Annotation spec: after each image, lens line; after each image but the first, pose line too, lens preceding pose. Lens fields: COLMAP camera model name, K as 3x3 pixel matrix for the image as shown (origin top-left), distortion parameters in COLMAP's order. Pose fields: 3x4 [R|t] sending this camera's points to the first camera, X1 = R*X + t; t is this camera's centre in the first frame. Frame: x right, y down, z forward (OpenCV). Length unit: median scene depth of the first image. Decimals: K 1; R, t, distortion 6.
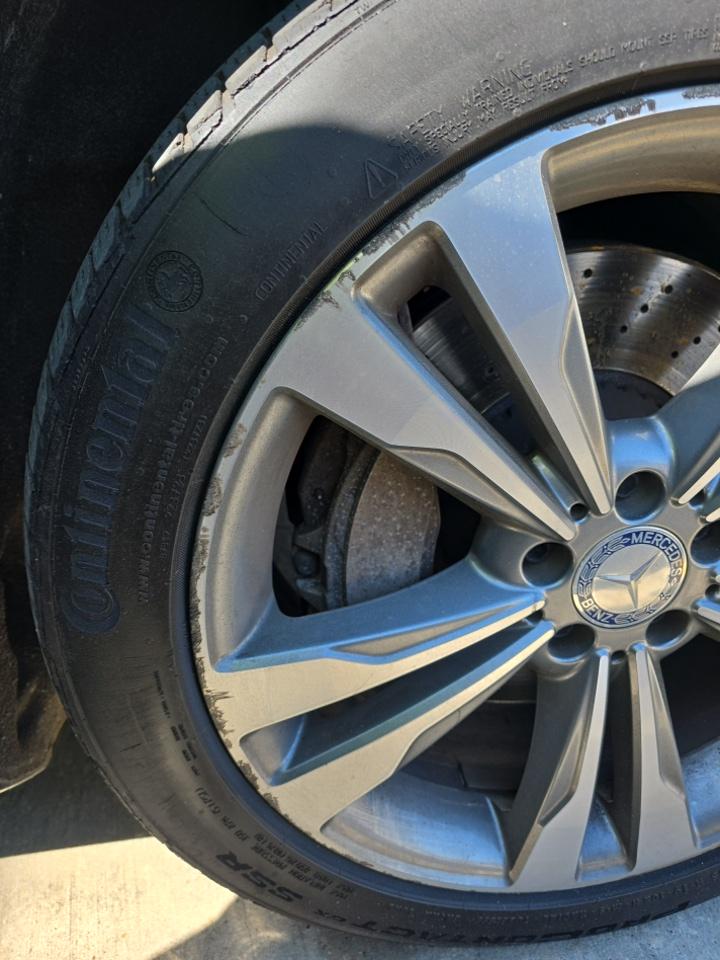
lens RADIAL K [[635.7, 0, 360.0], [0, 635.7, 480.0], [0, 0, 1]] dist [0.044479, -0.046215]
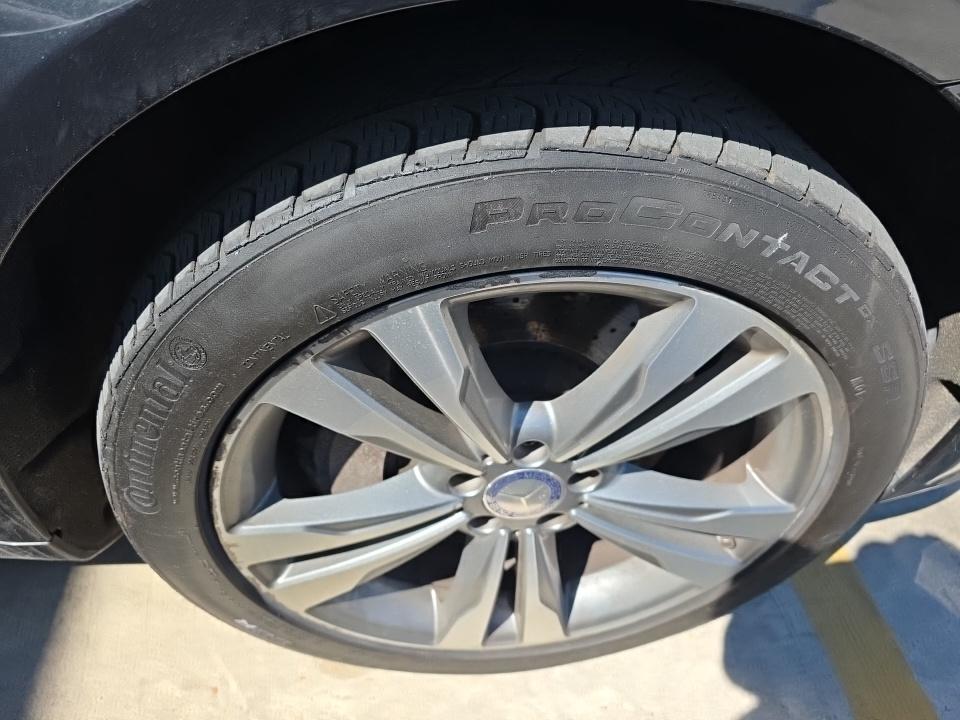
lens RADIAL K [[635.7, 0, 480.0], [0, 635.7, 360.0], [0, 0, 1]] dist [0.044479, -0.046215]
pose [[0.990506, 0.129780, 0.045340, 0.267996], [-0.137387, 0.946158, 0.293103, -0.684320], [-0.004860, -0.296550, 0.955005, -0.372413]]
